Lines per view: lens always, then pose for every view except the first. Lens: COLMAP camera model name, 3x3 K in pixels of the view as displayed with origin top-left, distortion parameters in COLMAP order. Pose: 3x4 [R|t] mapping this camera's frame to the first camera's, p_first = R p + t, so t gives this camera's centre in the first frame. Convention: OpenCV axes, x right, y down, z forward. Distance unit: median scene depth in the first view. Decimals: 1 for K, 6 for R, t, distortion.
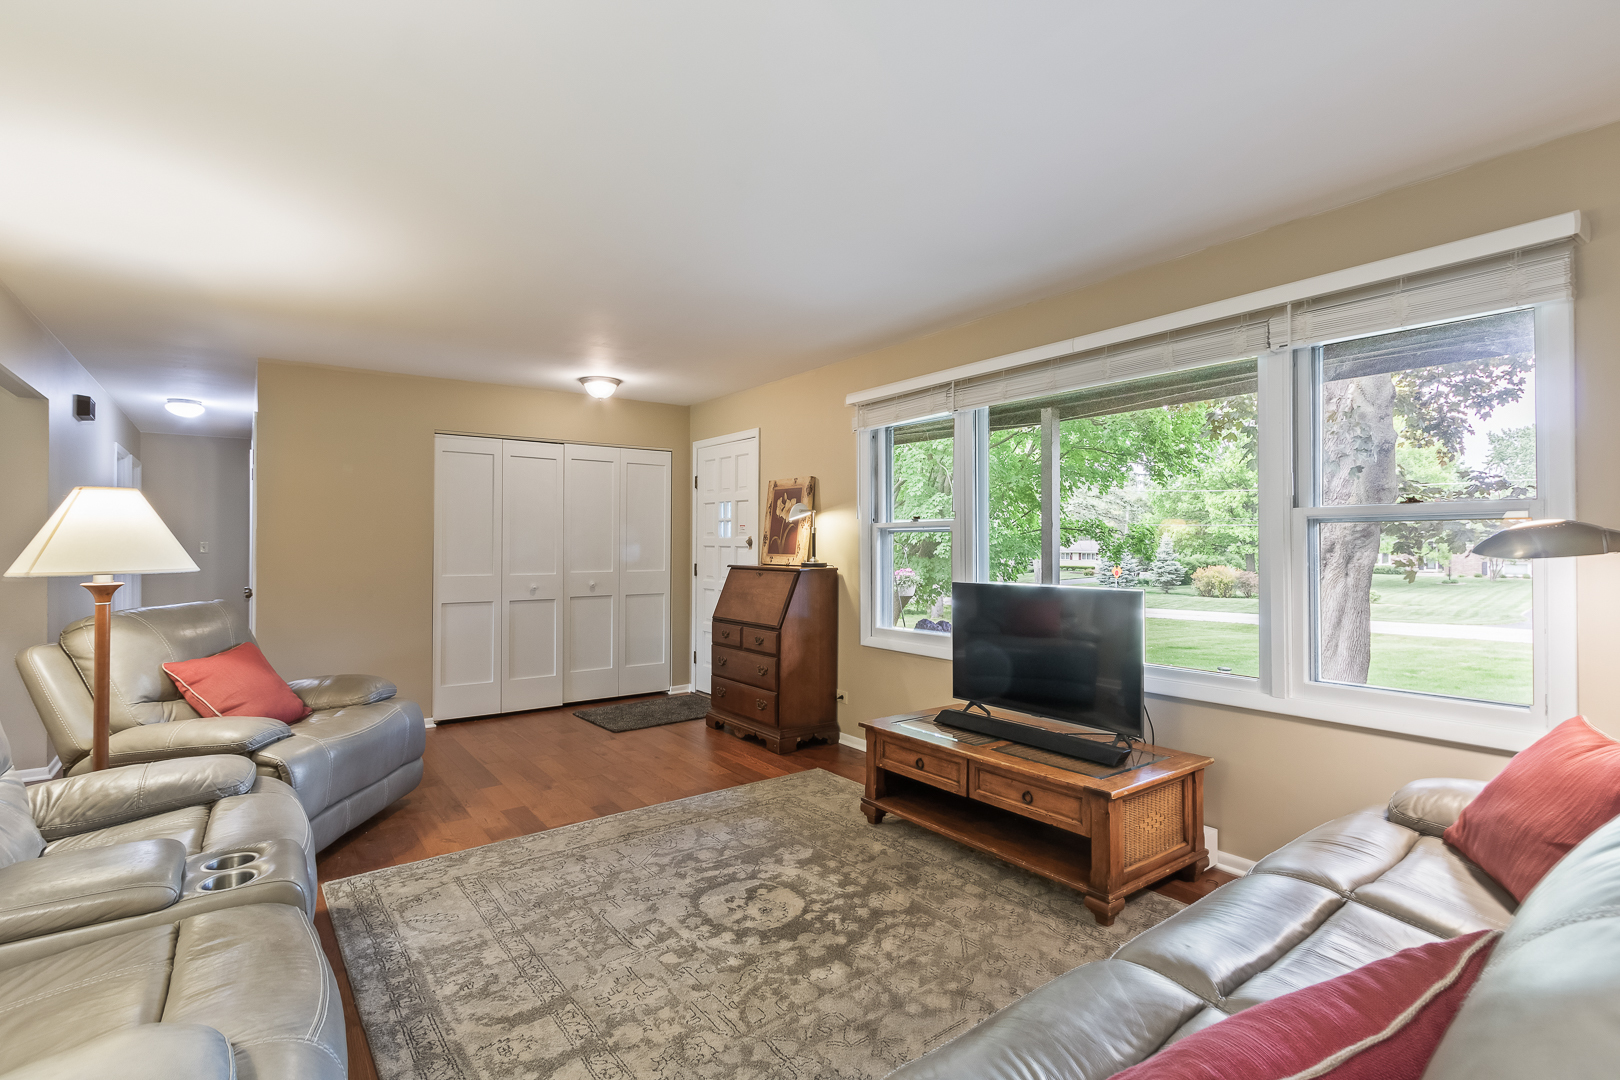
lens RADIAL K [[748.4, 0, 814.6], [0, 748.4, 540.0], [0, 0, 1]] dist [0.005343, -0.000228]
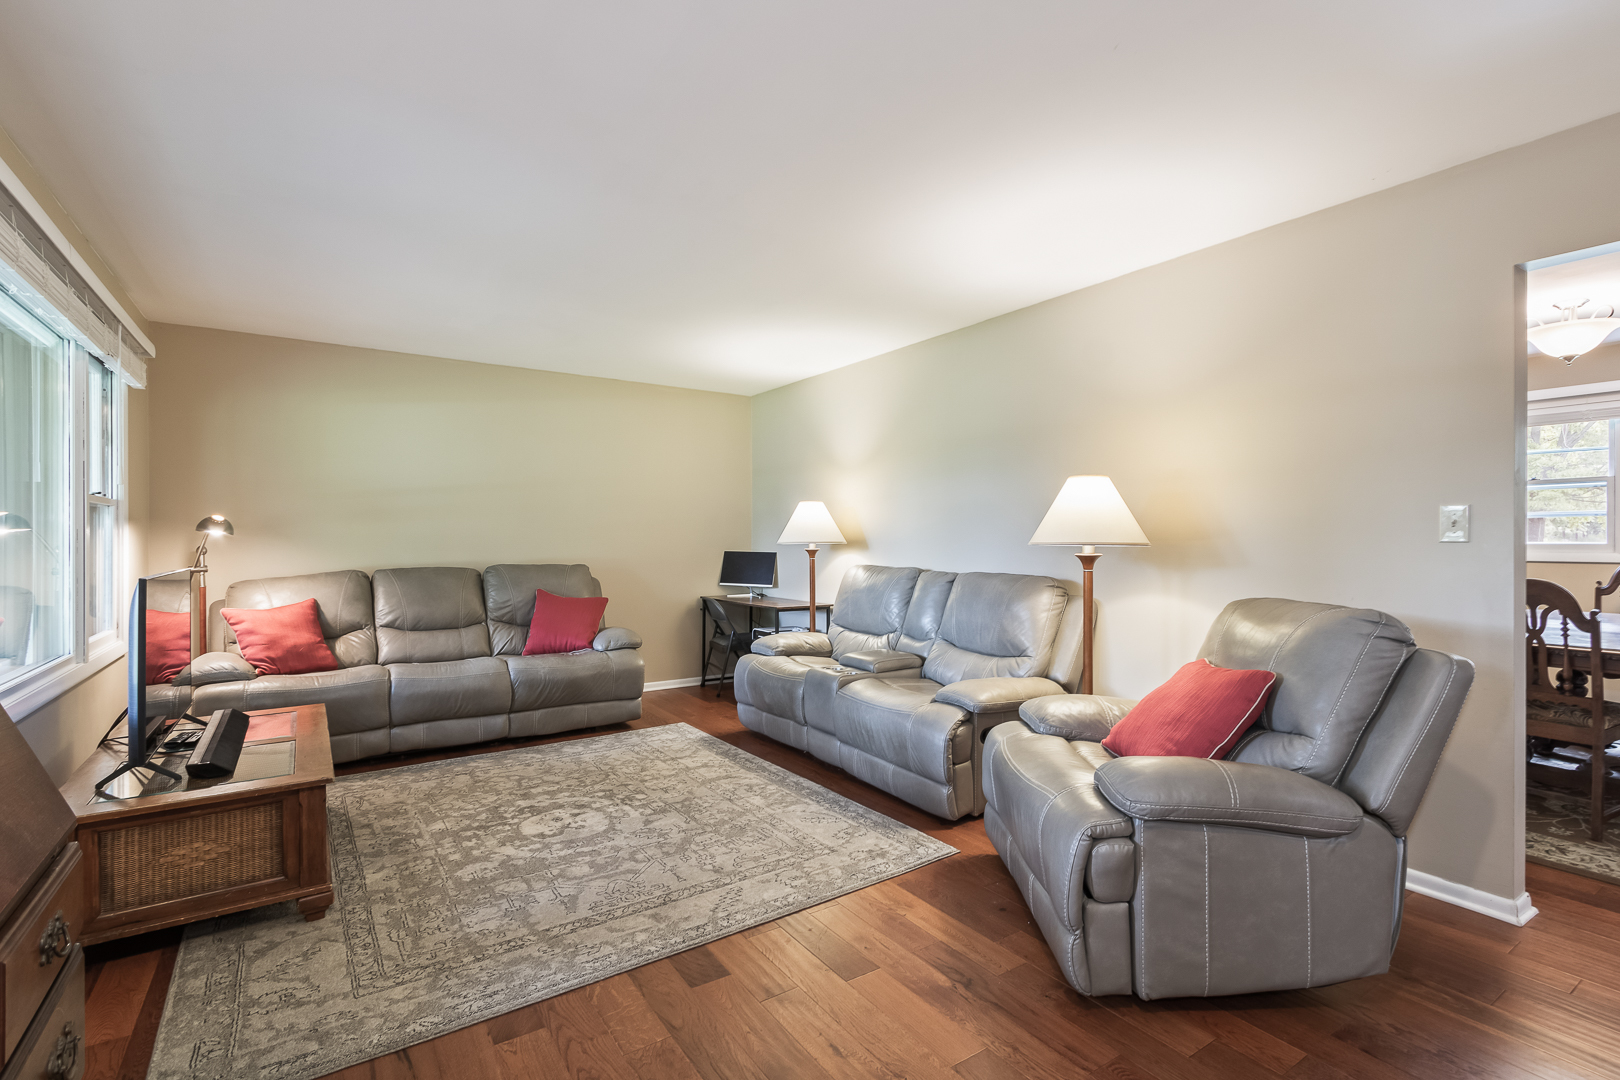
lens RADIAL K [[748.4, 0, 807.4], [0, 748.4, 539.2], [0, 0, 1]] dist [0.005343, -0.000228]
pose [[-0.998017, -0.000502, 0.062948, -0.530603], [-0.000985, 0.999970, -0.007645, 0.040047], [-0.062942, -0.007692, -0.997988, 2.116427]]
